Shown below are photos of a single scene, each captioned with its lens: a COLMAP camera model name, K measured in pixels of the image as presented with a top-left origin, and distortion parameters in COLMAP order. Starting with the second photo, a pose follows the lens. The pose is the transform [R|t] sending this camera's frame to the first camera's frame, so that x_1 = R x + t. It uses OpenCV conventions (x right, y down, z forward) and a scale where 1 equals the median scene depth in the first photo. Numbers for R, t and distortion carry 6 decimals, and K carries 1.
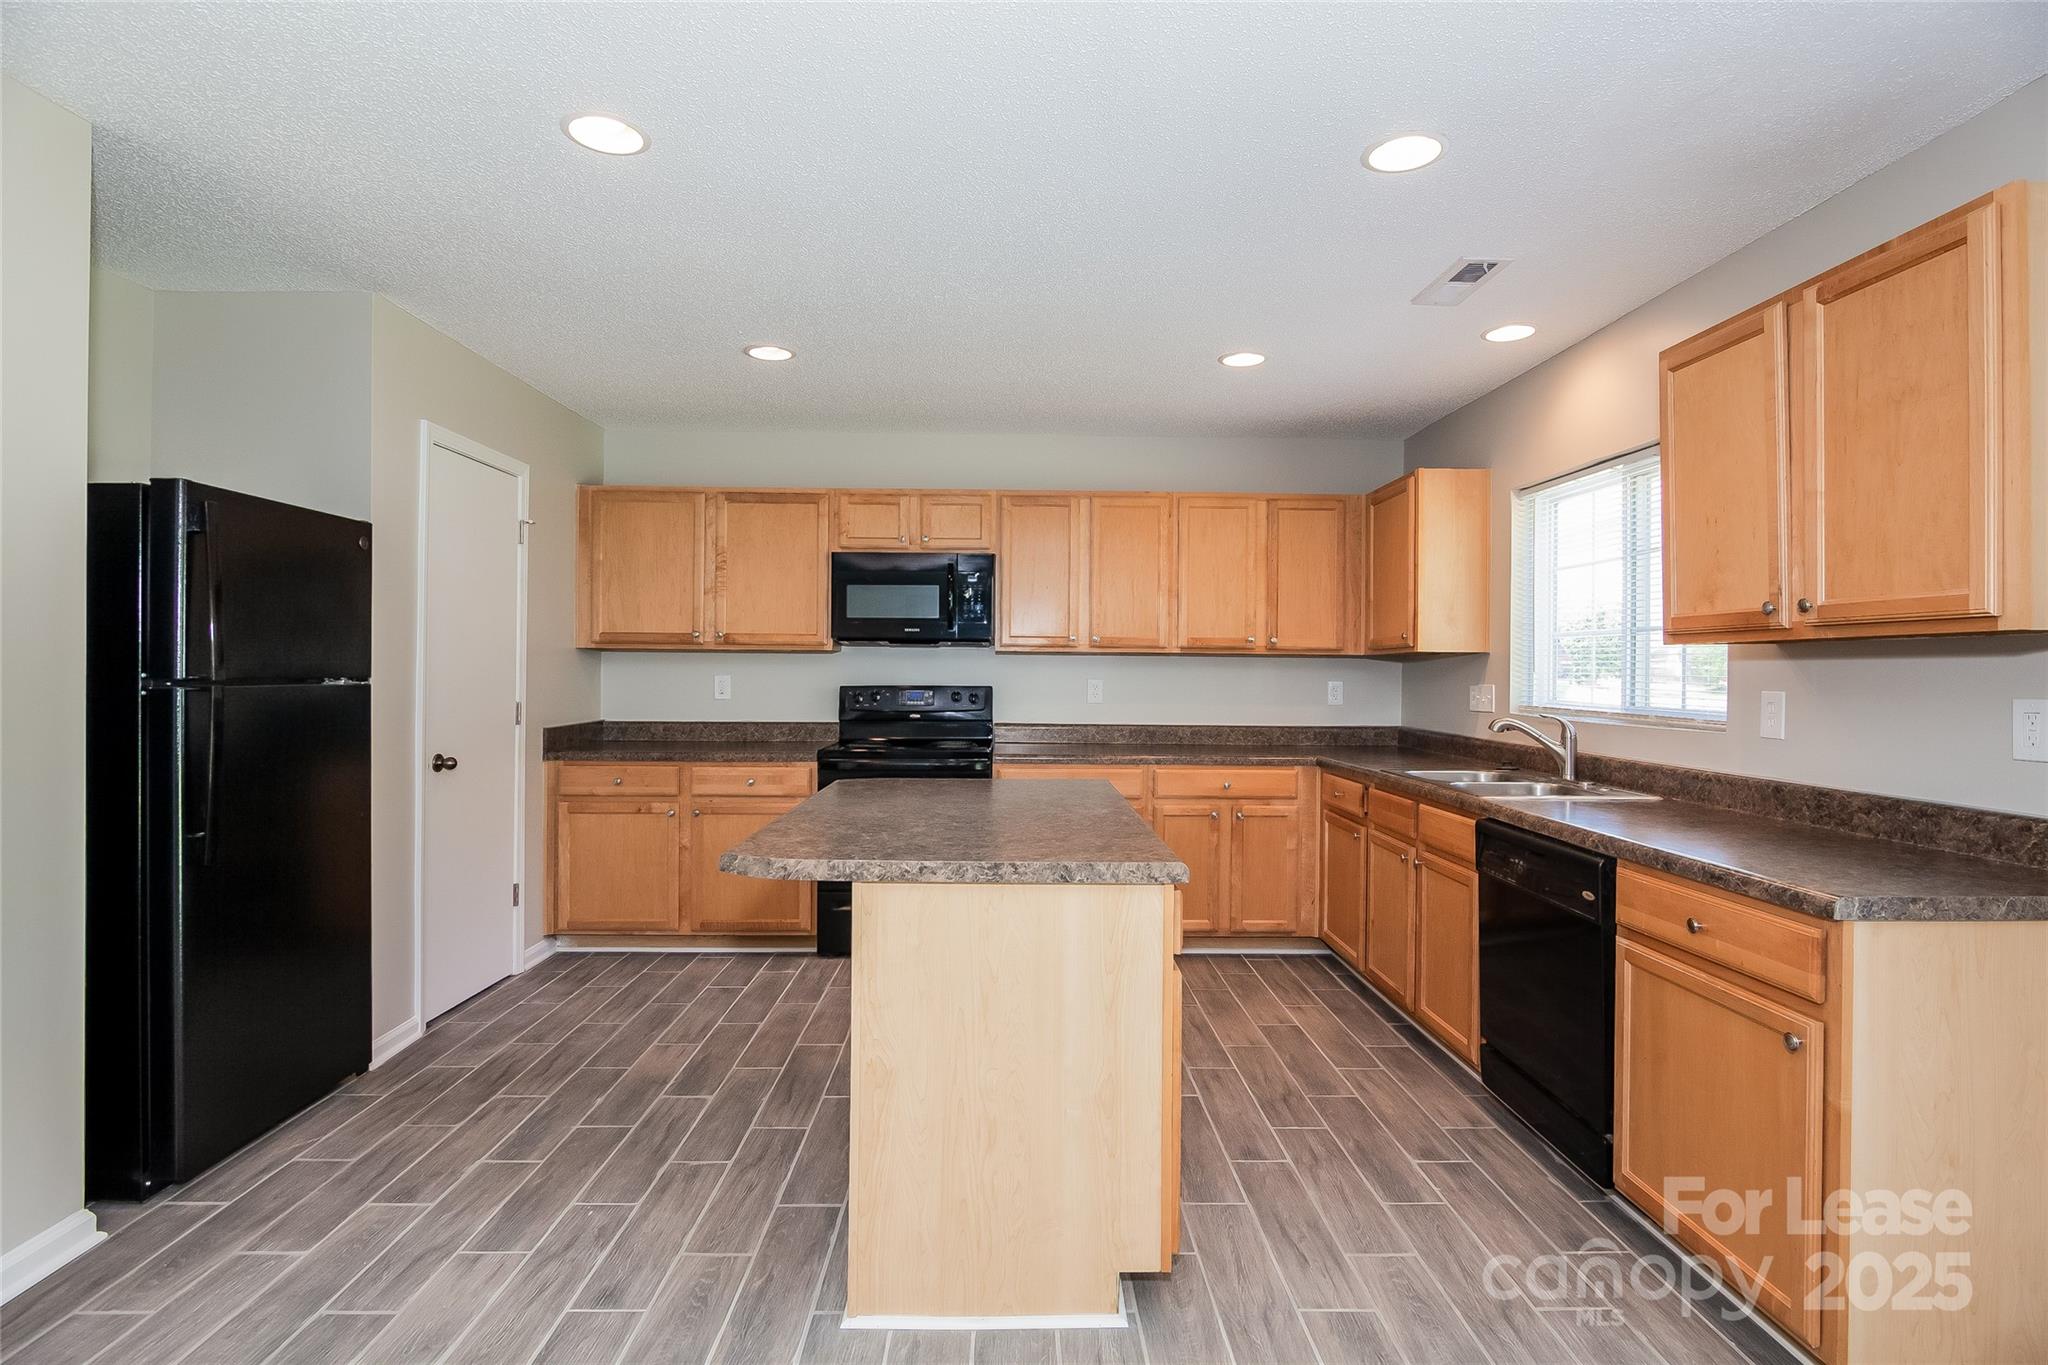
lens RADIAL K [[997.0, 0, 1023.0], [0, 997.0, 674.7], [0, 0, 1]] dist [-0.009777, -0.001455]
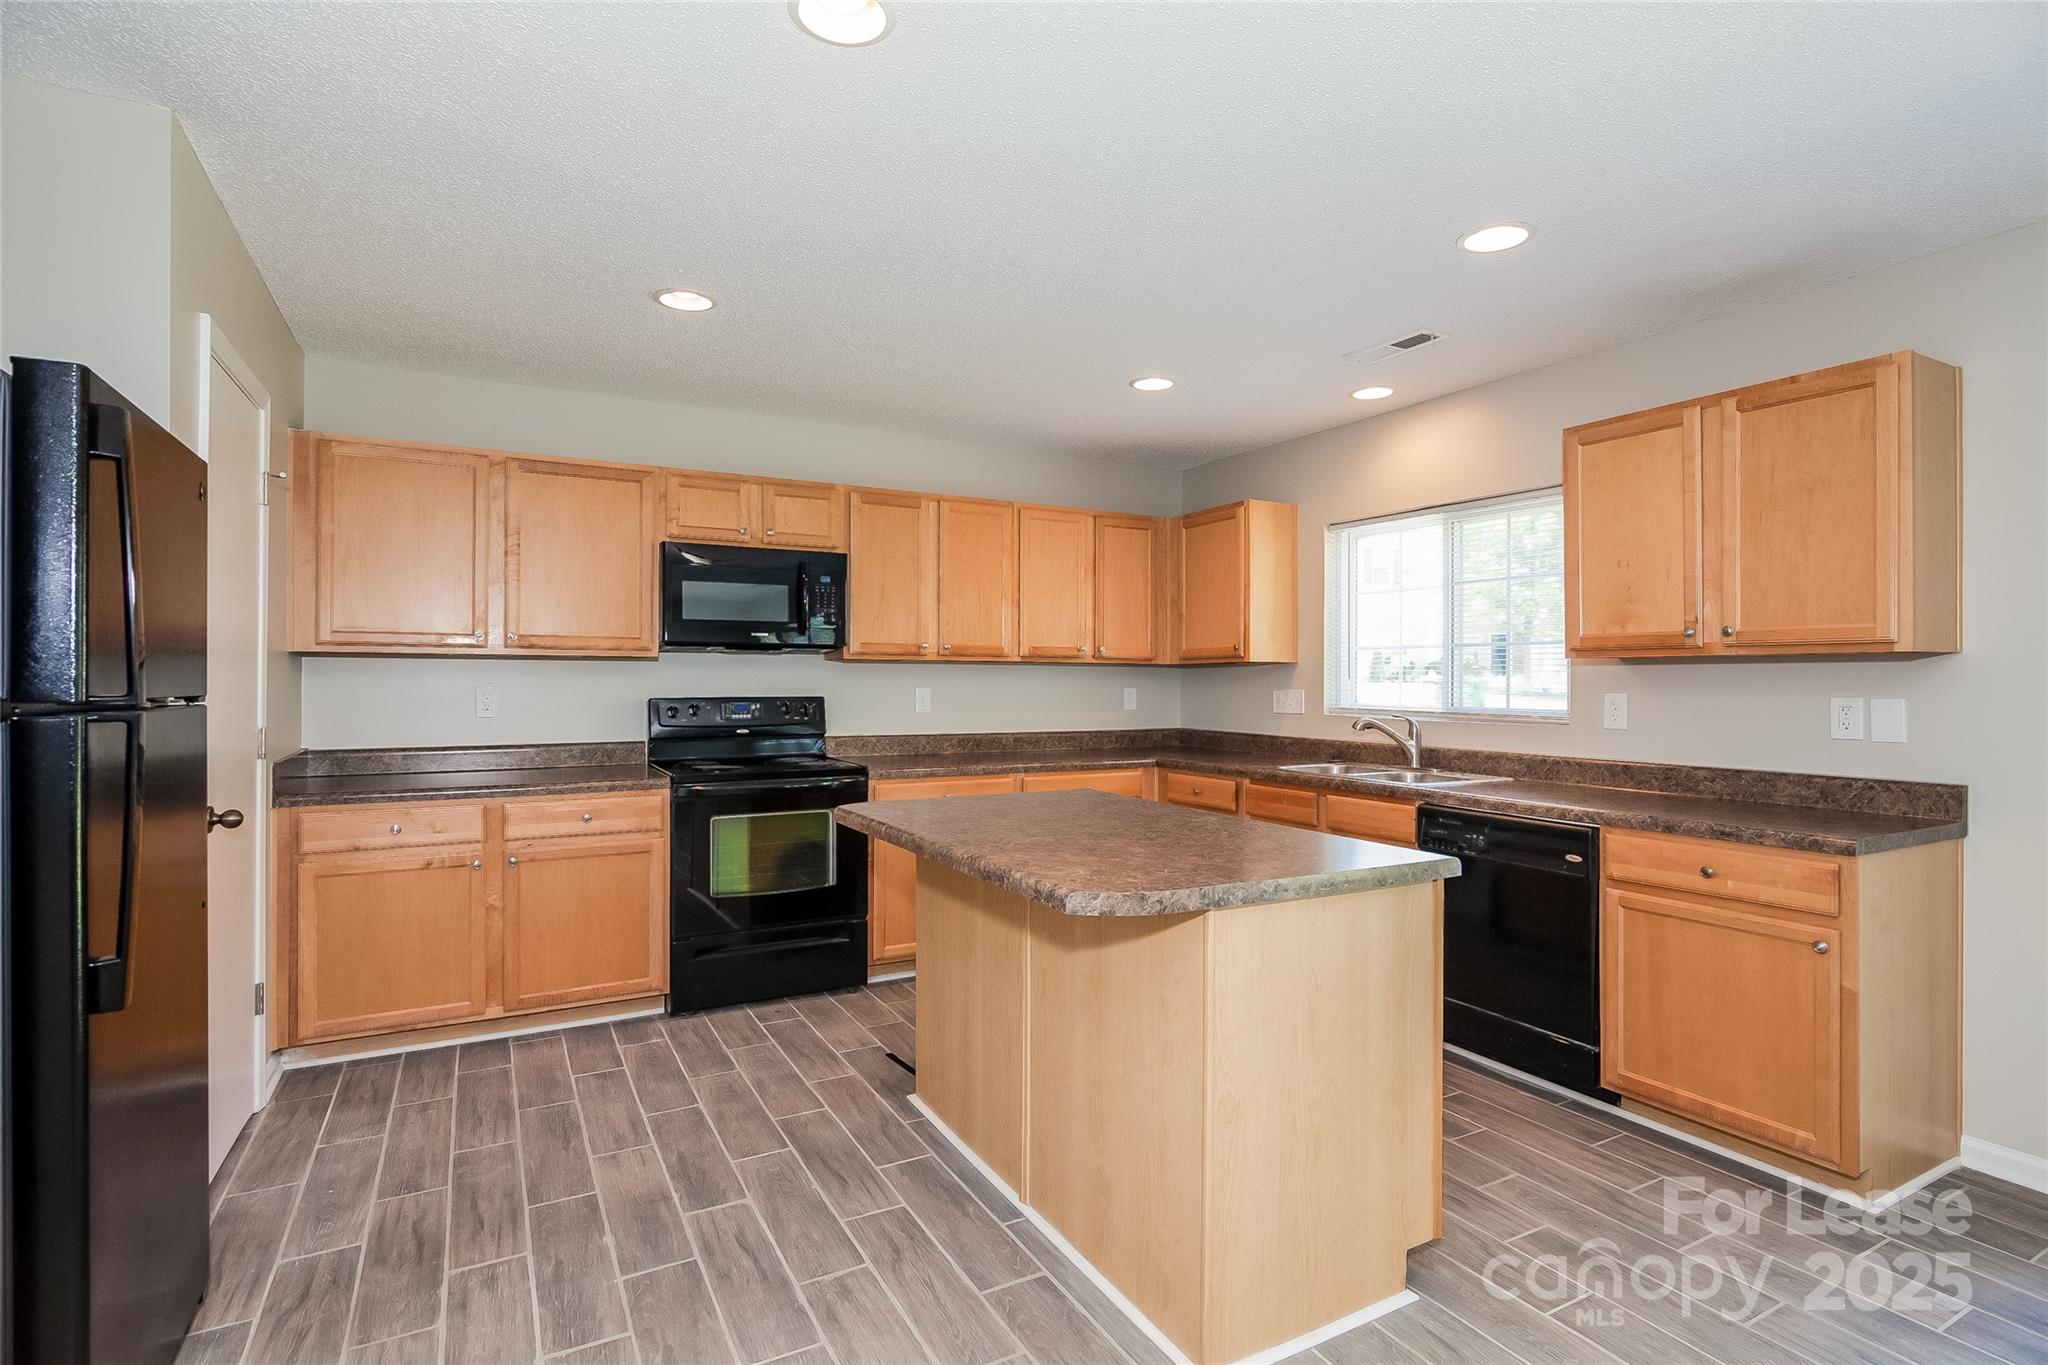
lens RADIAL K [[995.7, 0, 1024.0], [0, 995.7, 682.5], [0, 0, 1]] dist [-0.005924, -0.000575]
pose [[0.885187, -0.005409, 0.465204, -0.404971], [0.004737, 0.999985, 0.002614, -0.003940], [-0.465211, -0.000110, 0.885200, 0.136580]]
